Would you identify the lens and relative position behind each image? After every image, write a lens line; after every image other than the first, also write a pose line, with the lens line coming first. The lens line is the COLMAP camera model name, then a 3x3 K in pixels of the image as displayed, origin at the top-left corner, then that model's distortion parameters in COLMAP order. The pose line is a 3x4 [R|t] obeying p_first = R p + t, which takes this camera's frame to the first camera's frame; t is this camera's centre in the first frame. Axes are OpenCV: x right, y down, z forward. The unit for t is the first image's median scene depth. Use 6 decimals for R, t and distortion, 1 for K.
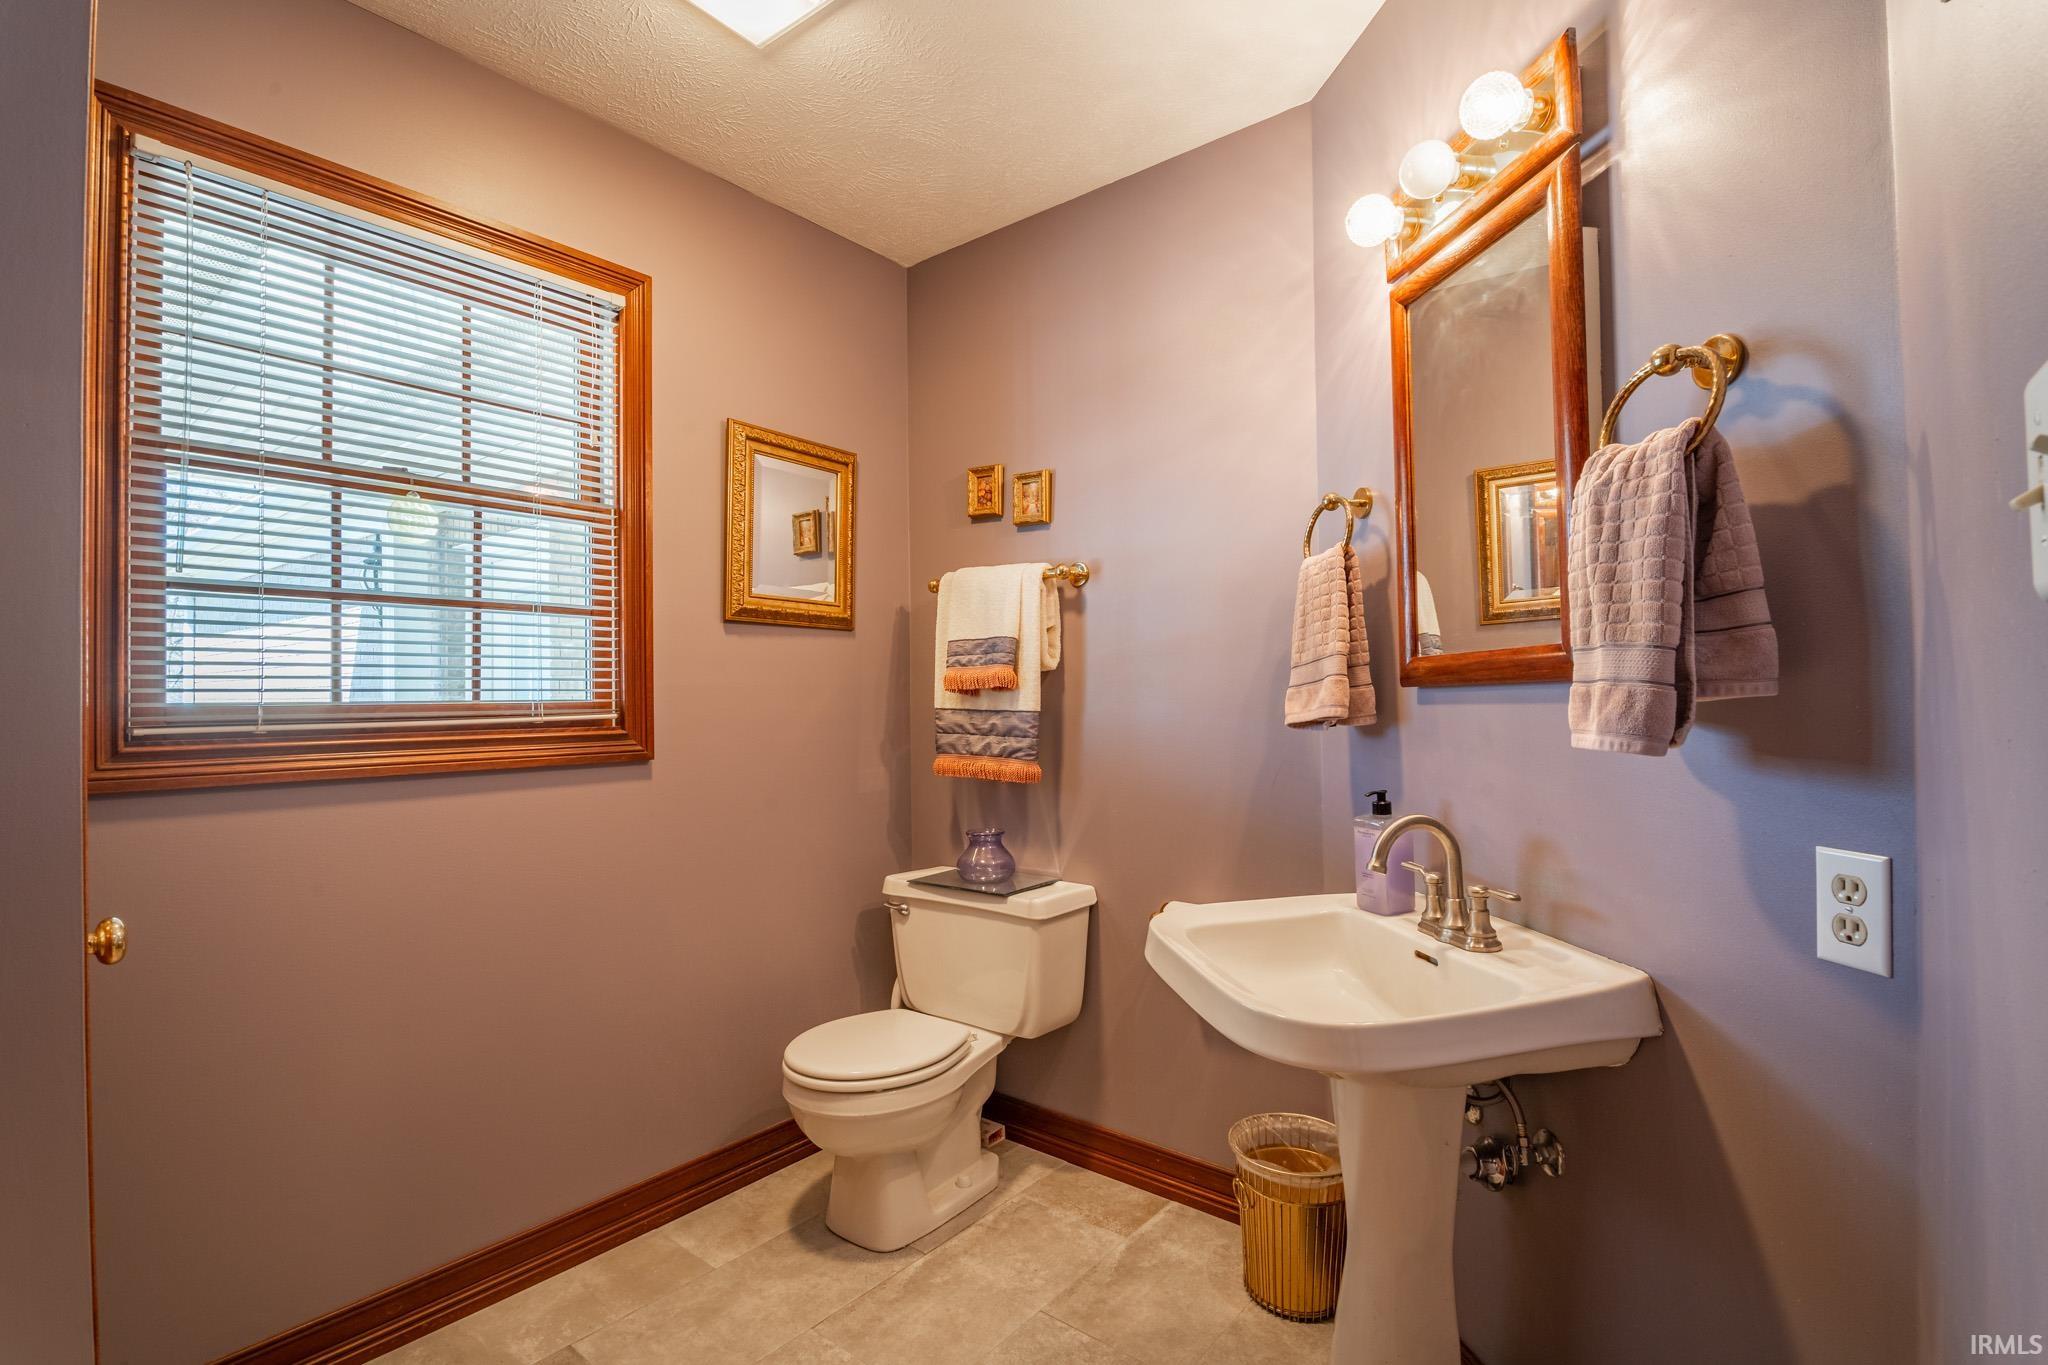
lens RADIAL K [[955.7, 0, 1021.7], [0, 955.7, 675.2], [0, 0, 1]] dist [-0.026417, 0.022257]
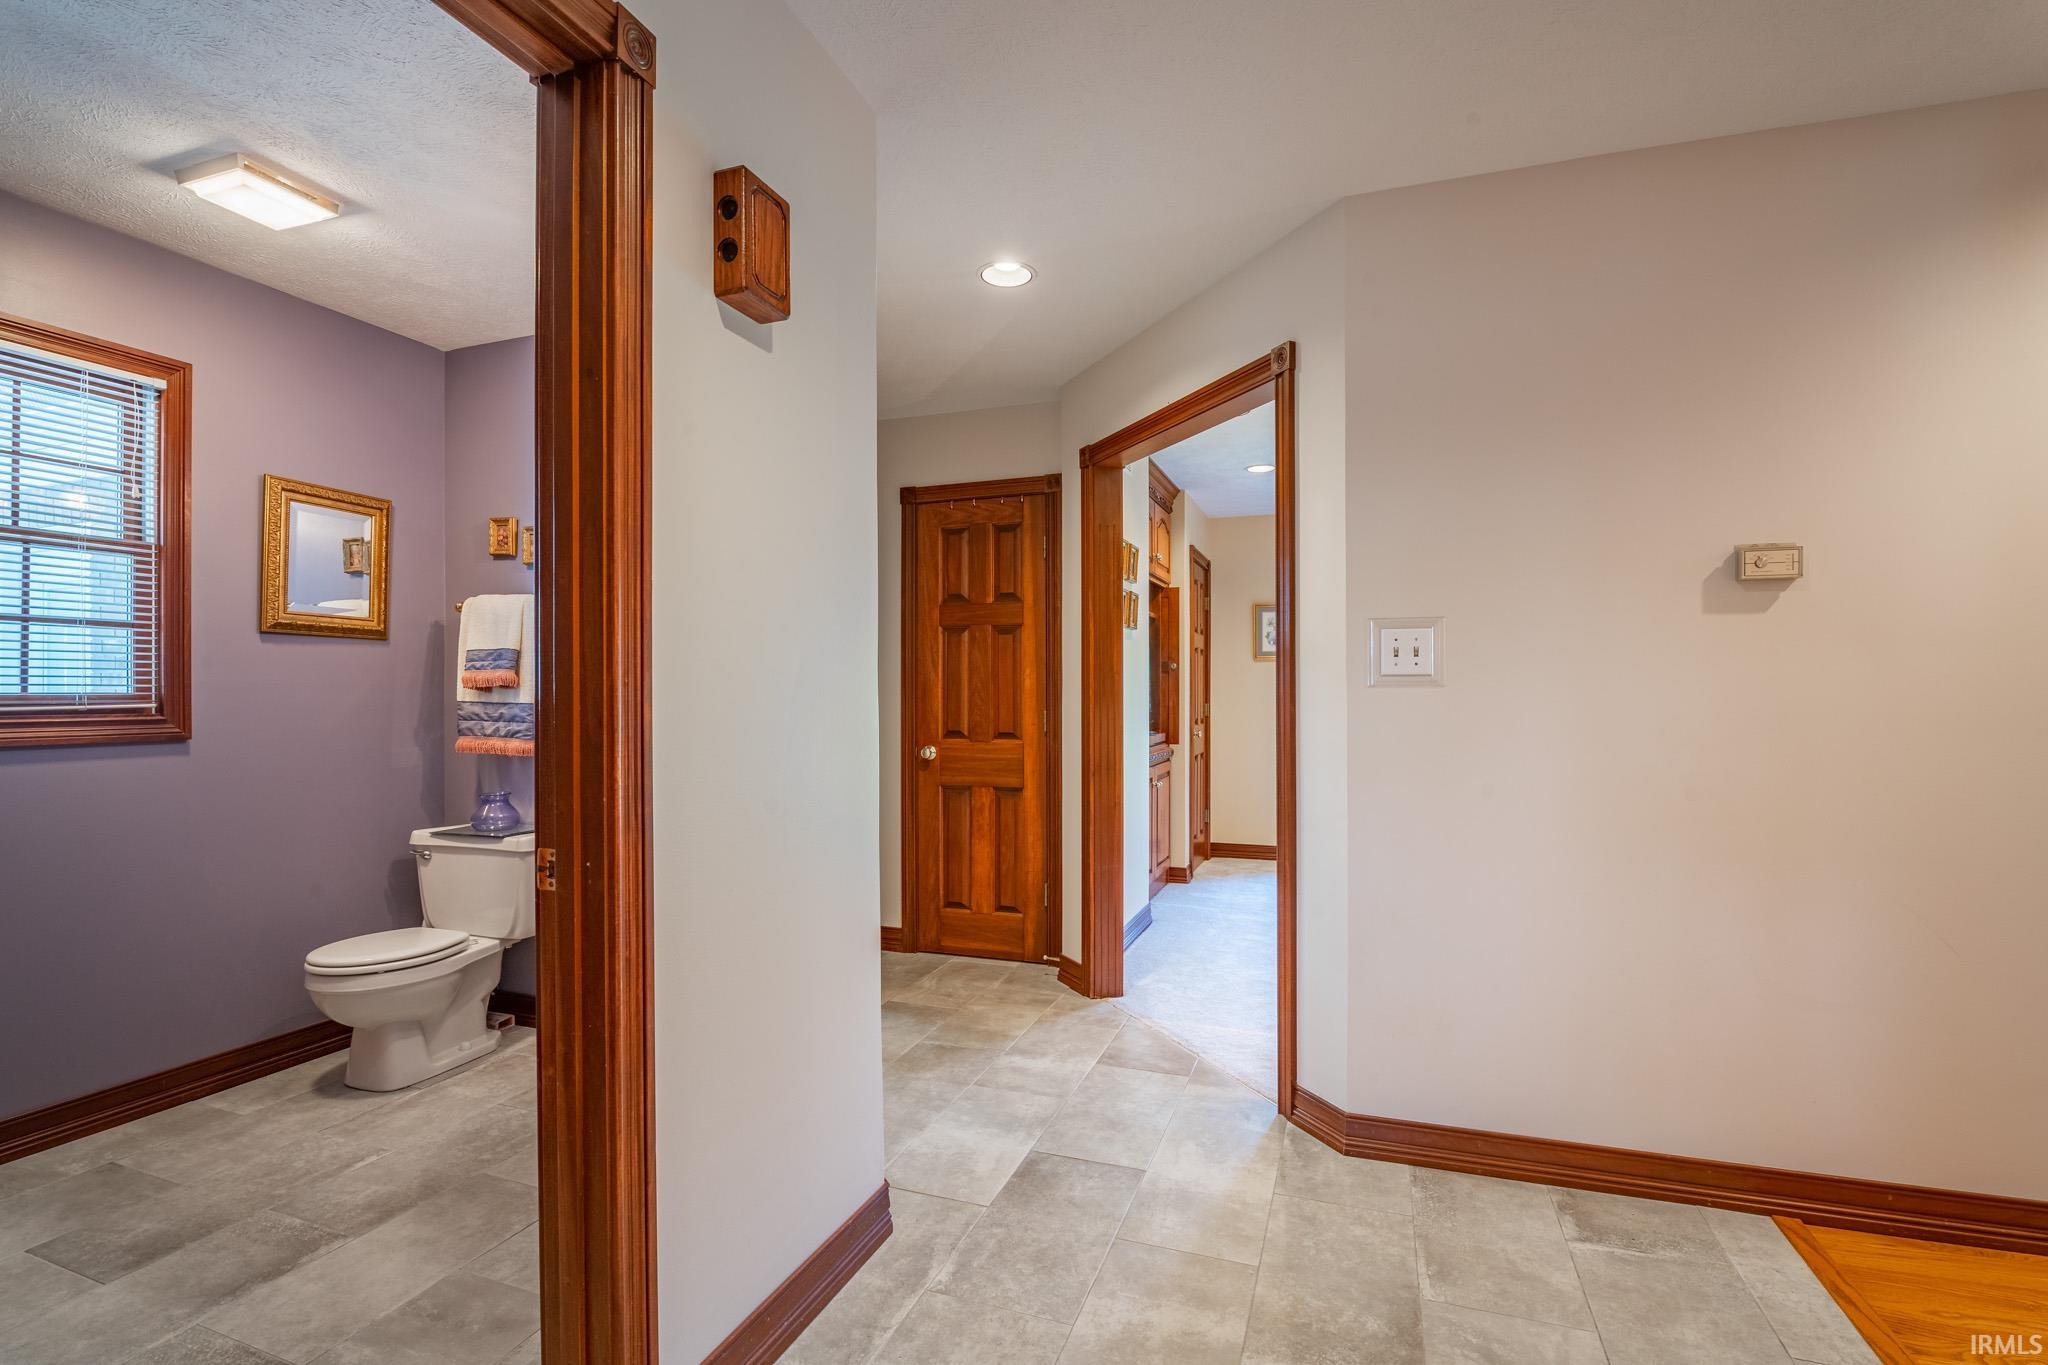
lens RADIAL K [[954.8, 0, 1024.0], [0, 954.8, 682.5], [0, 0, 1]] dist [-0.014169, -0.000789]
pose [[0.947571, 0.009784, 0.319395, 0.263705], [-0.012790, 0.999891, 0.007318, -0.011944], [-0.319289, -0.011019, 0.947593, -0.550946]]
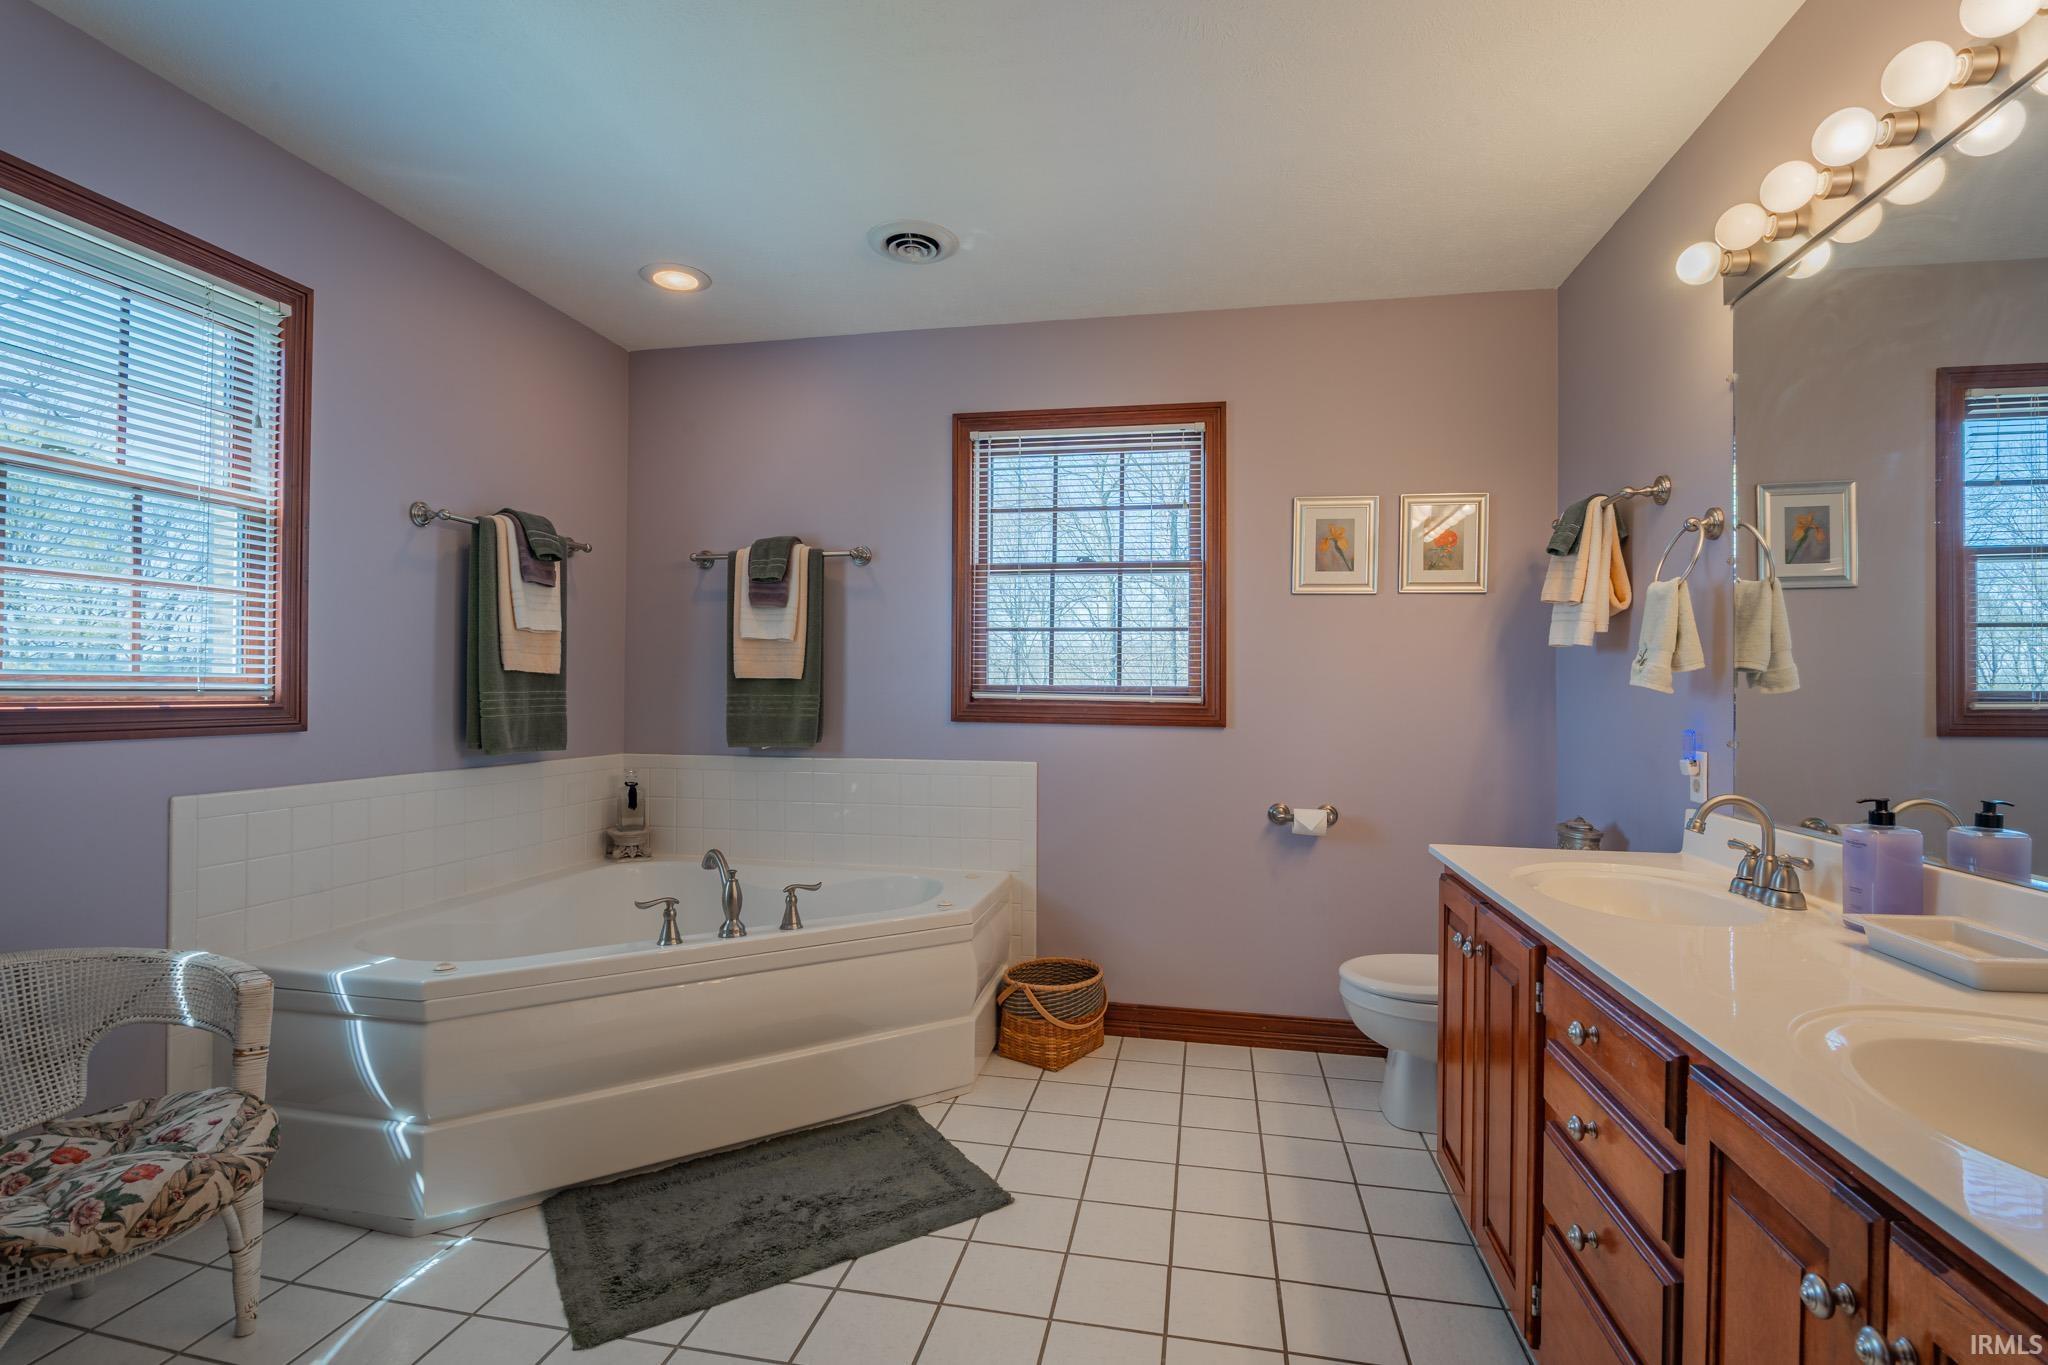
lens RADIAL K [[954.8, 0, 1024.0], [0, 954.8, 682.5], [0, 0, 1]] dist [-0.014169, -0.000789]
pose [[0.459547, 0.008405, -0.888114, 0.755679], [0.001456, 0.999947, 0.010217, 0.002561], [0.888152, -0.005988, 0.459510, 0.033334]]
